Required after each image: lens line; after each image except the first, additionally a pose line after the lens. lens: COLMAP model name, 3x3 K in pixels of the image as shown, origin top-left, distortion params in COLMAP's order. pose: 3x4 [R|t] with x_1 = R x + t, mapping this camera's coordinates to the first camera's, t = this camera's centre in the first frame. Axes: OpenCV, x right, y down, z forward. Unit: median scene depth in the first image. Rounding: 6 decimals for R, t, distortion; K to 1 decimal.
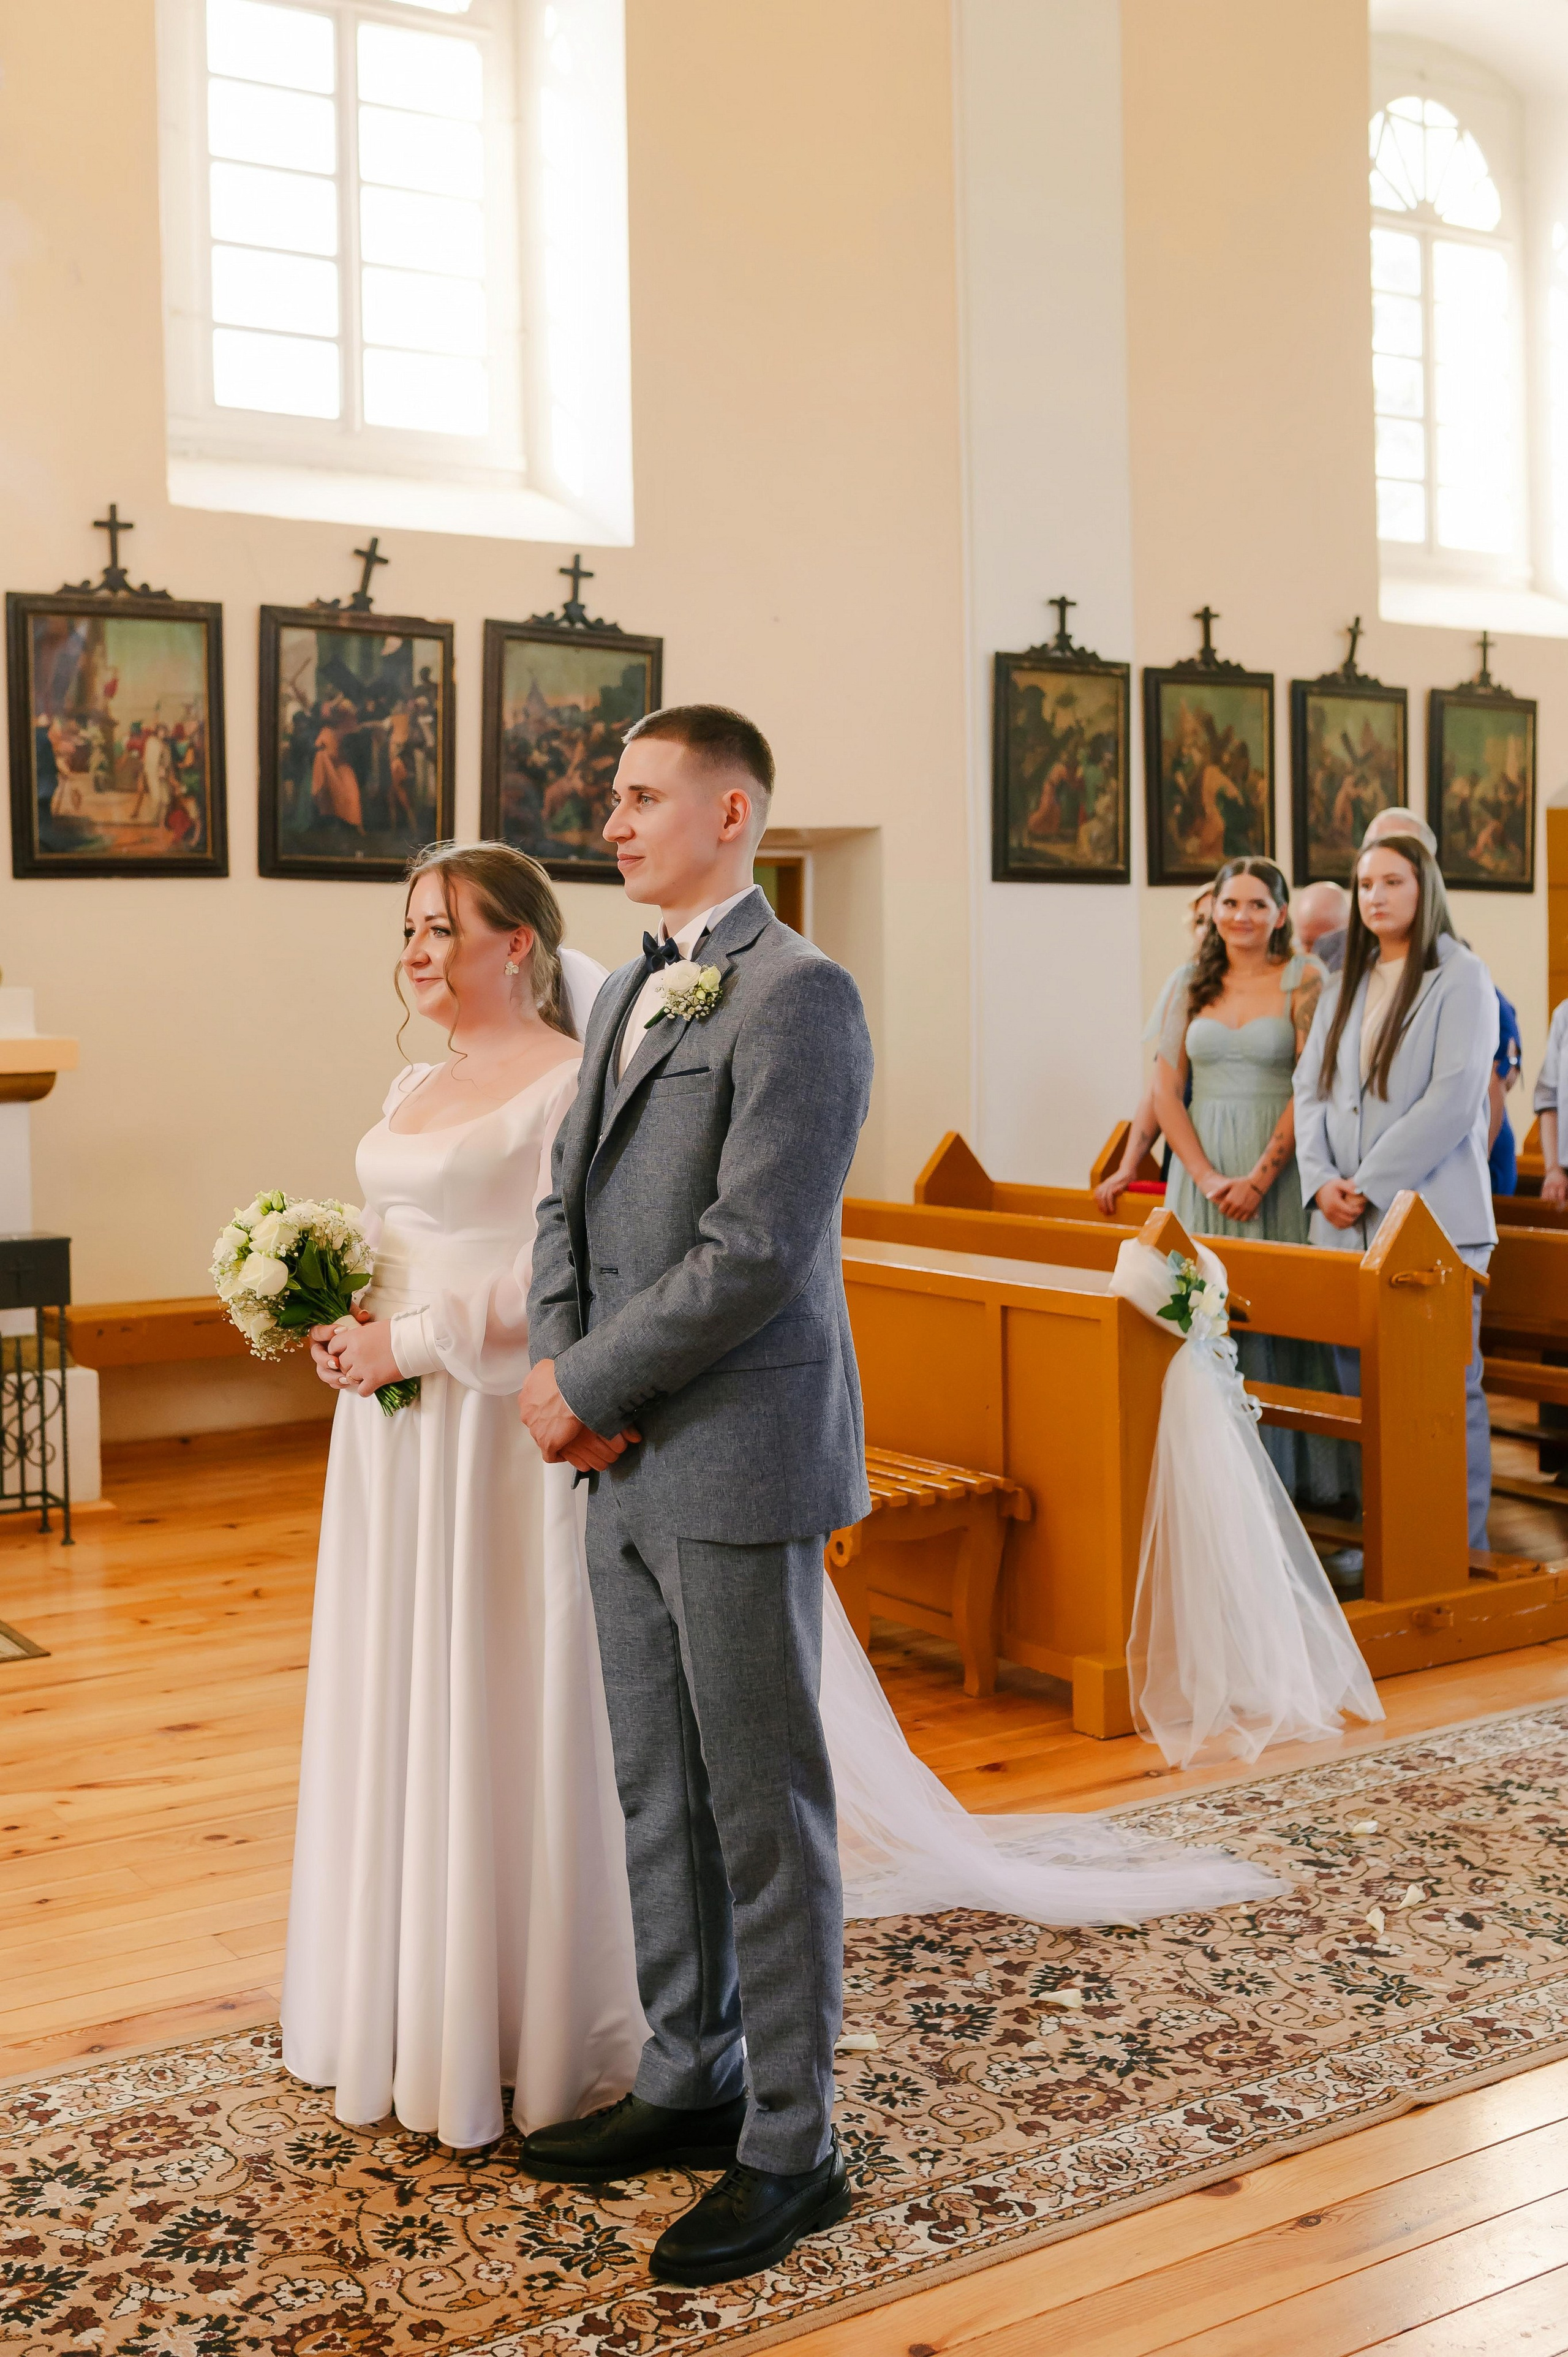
lens RADIAL K [[2531.5, 0, 680.6], [0, 2531.5, 1045.2], [0, 0, 1]] dist [-0.052425, 0.066484]
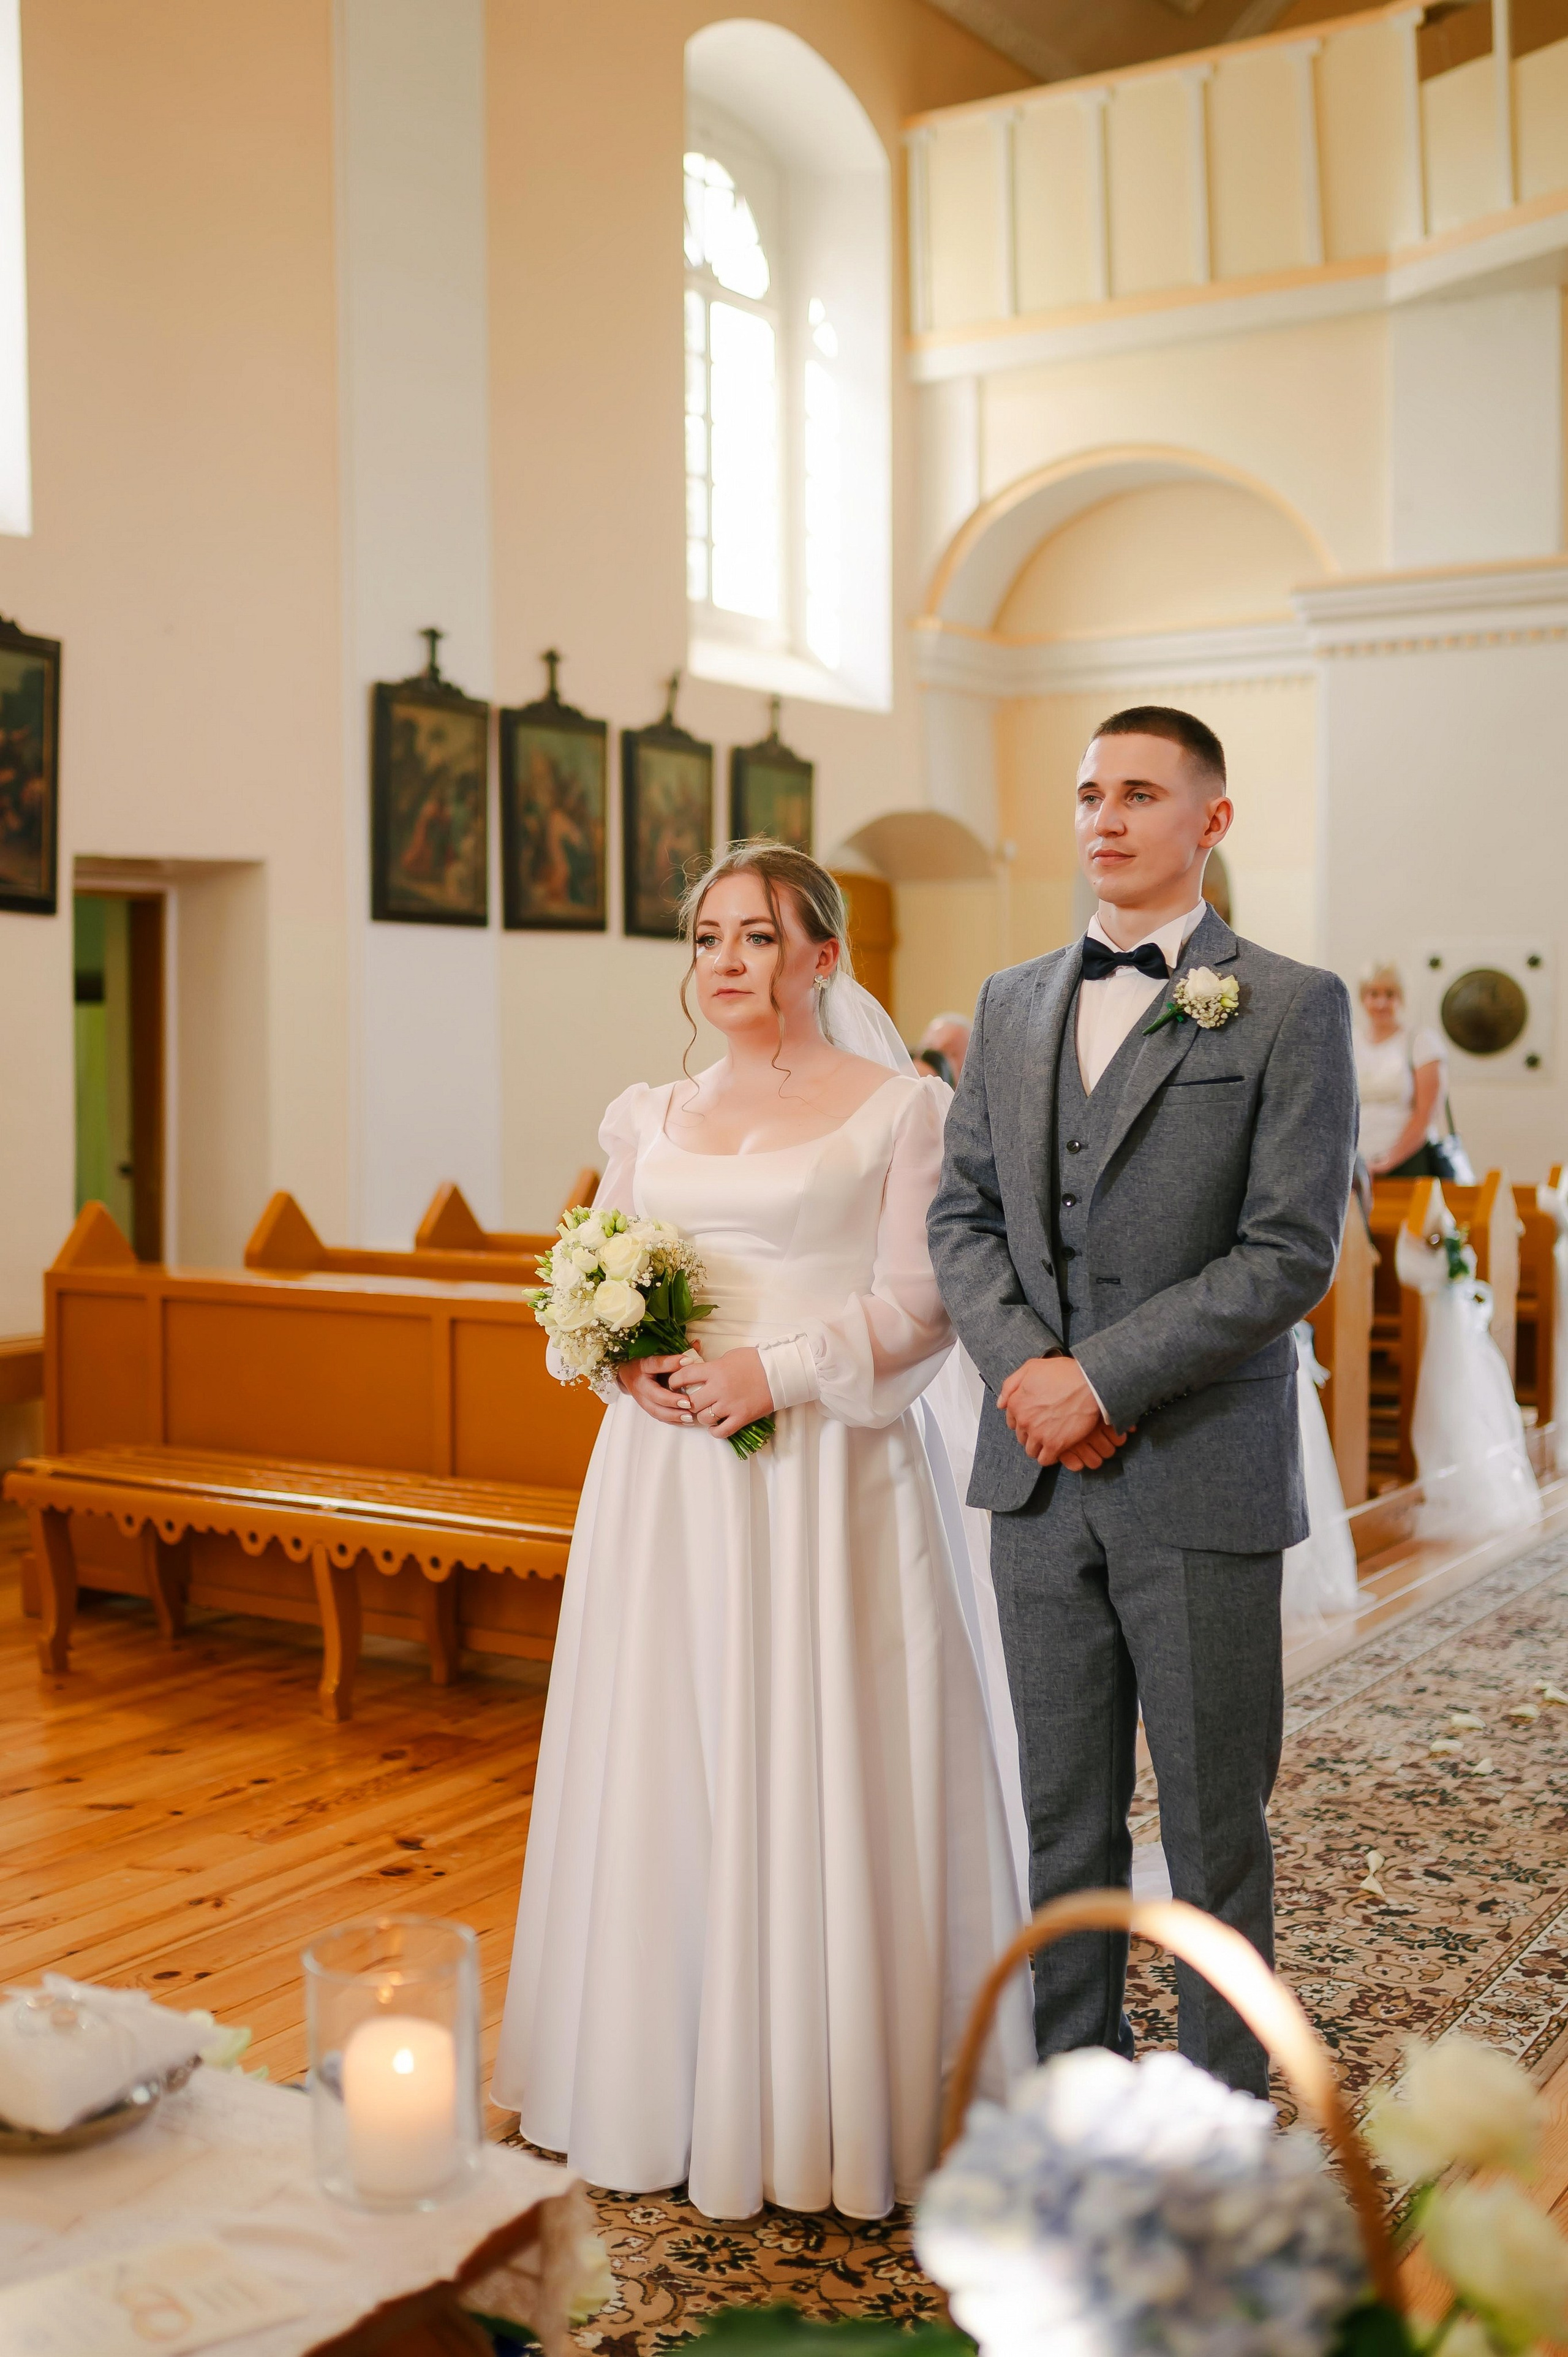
lens RADIAL K [[2621.7, 0, 773.8], [0, 2621.7, 1166.4], [0, 0, 1]] dist [-0.032980, 0.030822]
pose [[0.900531, -0.009897, 0.434679, -0.190433], [0.000445, 0.999761, 0.021841, 0.006730], [-0.434791, -0.019475, 0.900321, 0.047226]]
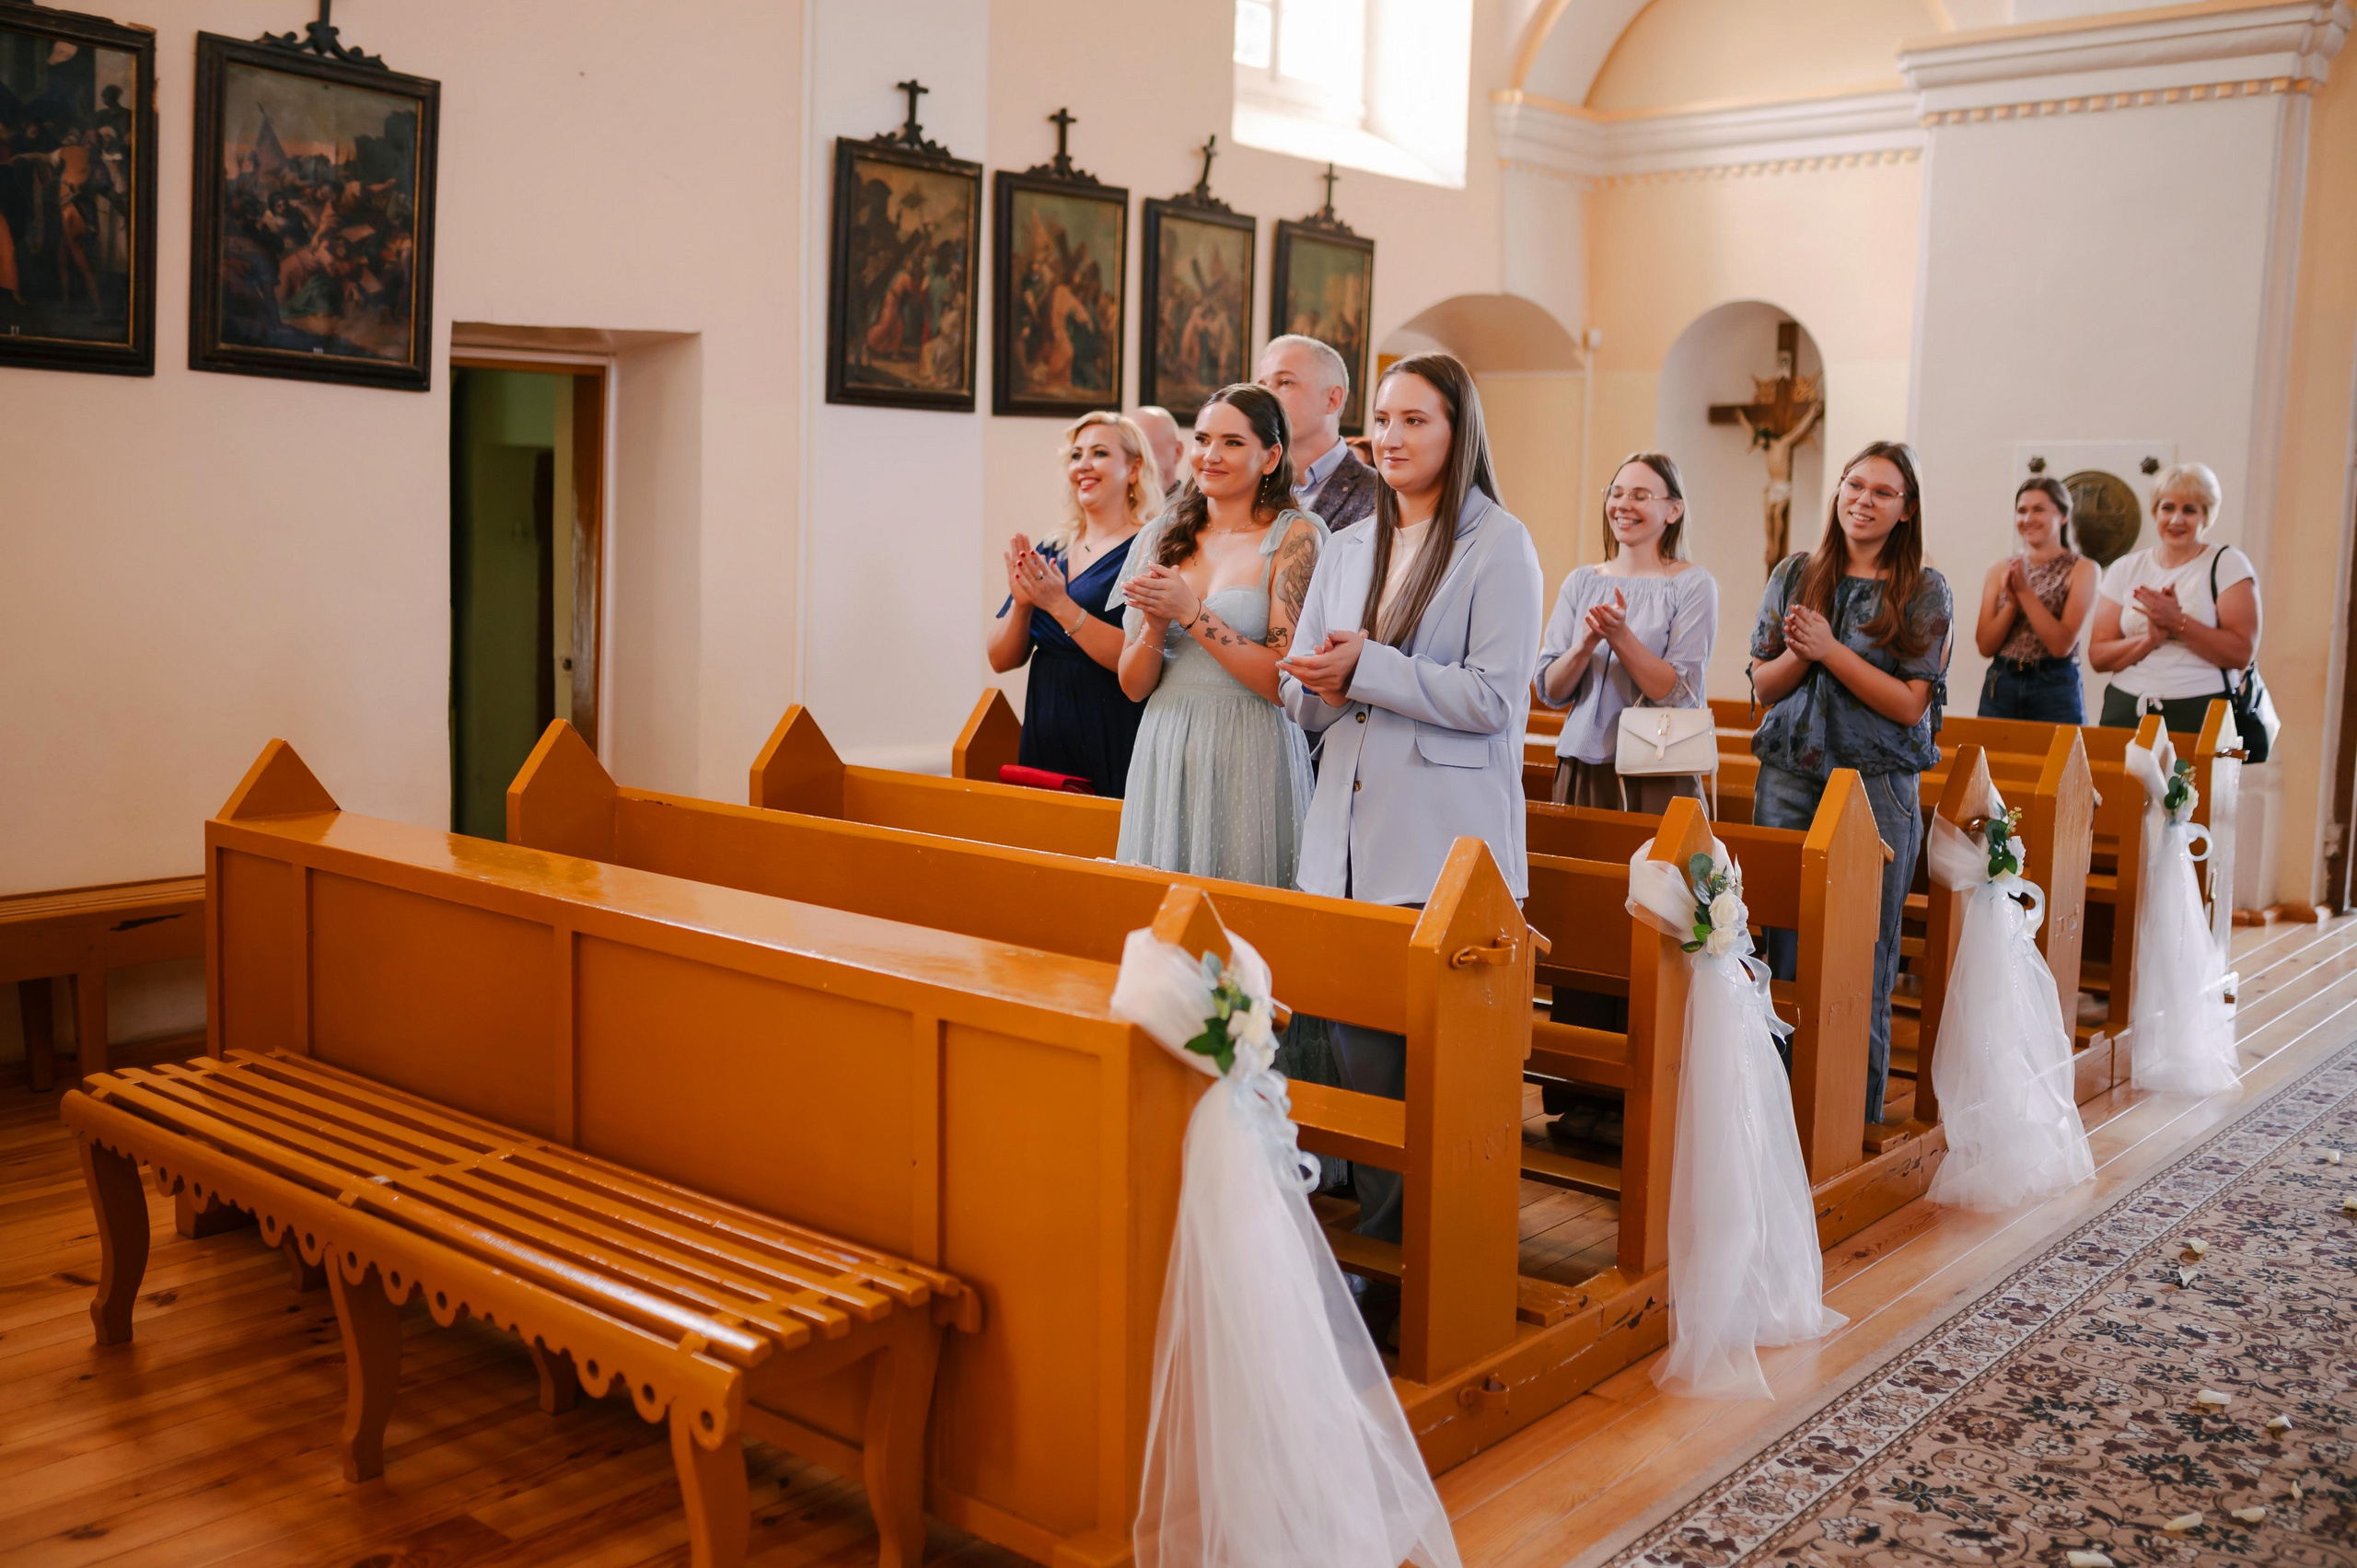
lens RADIAL K [[2232.3, 0, 1175.4], [0, 2232.3, 746.6], [0, 0, 1]] dist [-0.046998, 0.069267]
pose [[0.952664, -0.002044, 0.304018, 0.001999], [-0.024172, 0.996302, 0.082445, -0.013179], [-0.303062, -0.085892, 0.949092, 0.240158]]
